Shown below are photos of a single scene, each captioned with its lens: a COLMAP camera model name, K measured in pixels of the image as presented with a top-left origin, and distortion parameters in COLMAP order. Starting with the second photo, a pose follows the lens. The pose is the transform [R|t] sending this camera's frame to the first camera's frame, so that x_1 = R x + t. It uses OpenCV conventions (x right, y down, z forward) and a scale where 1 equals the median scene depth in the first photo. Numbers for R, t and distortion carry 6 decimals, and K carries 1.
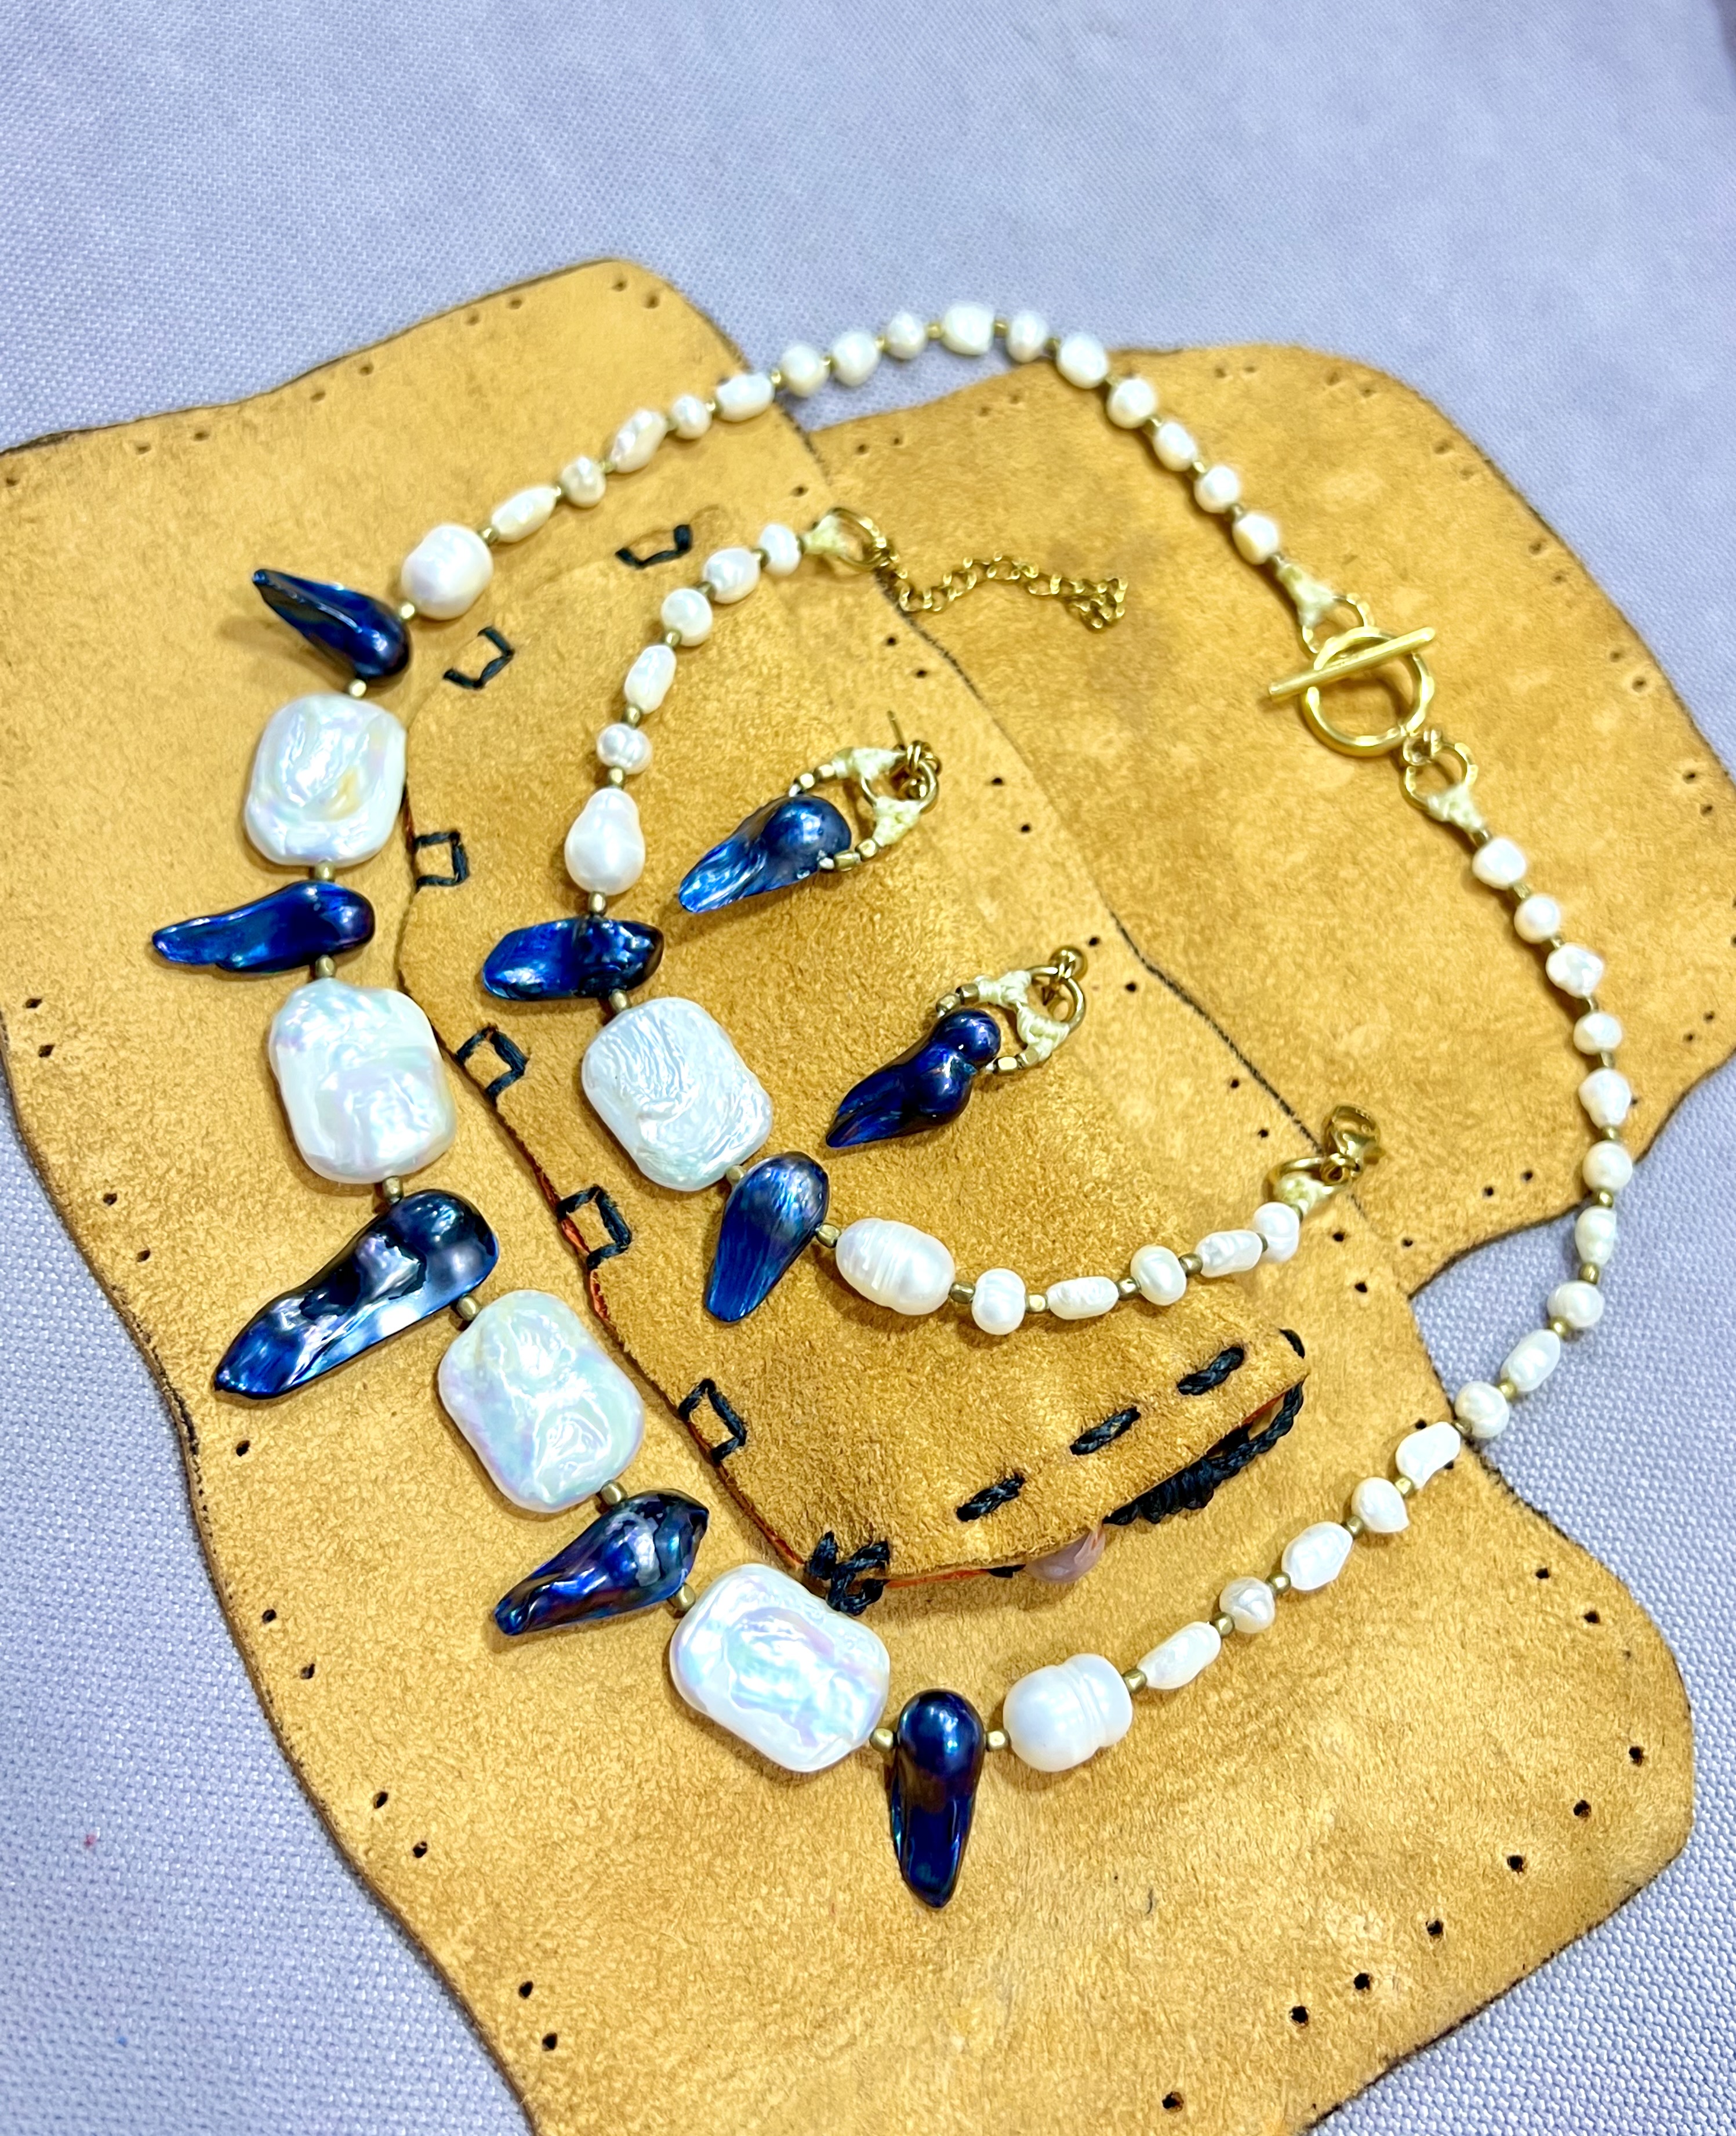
lens RADIAL K [[2233.7, 0, 892.6], [0, 2233.7, 978.8], [0, 0, 1]] dist [0.127217, -0.460678]
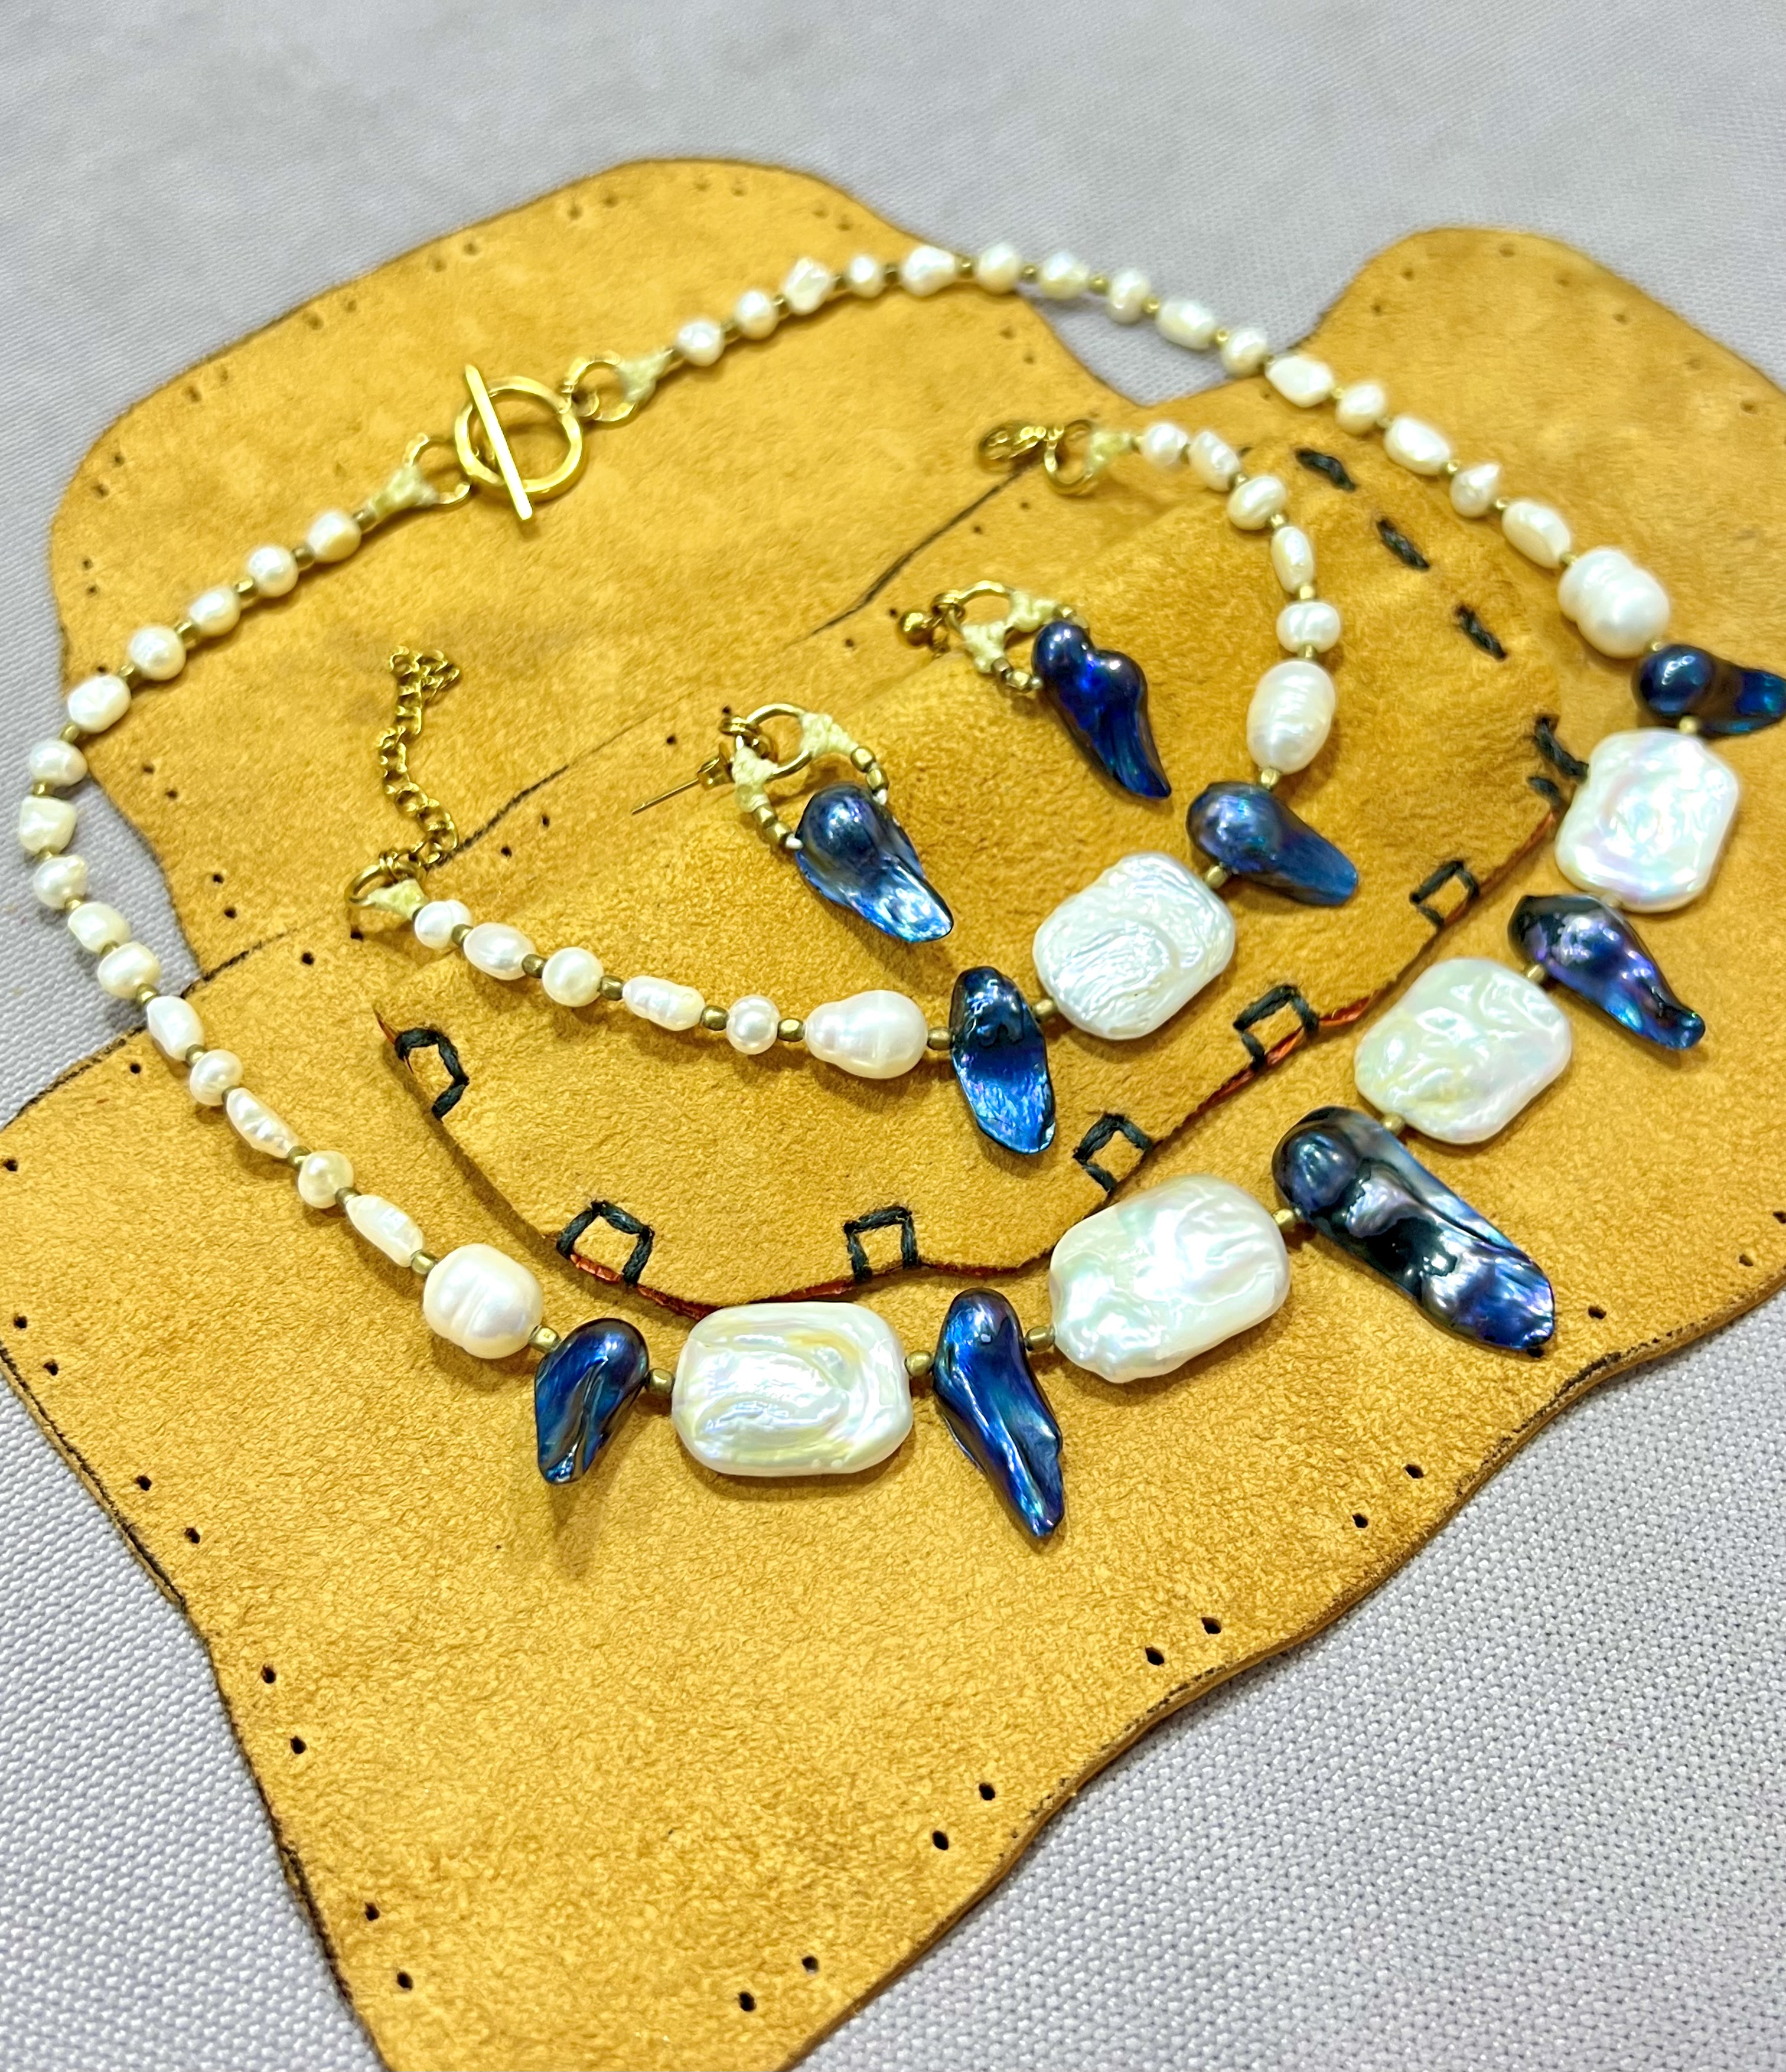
lens RADIAL K [[2270.9, 0, 869.1], [0, 2270.9, 885.8], [0, 0, 1]] dist [0.146155, -0.535145]
pose [[-0.099028, -0.903611, 0.416750, -0.449488], [0.907444, 0.089855, 0.410453, -0.434697], [-0.408338, 0.418823, 0.811078, 0.241856]]
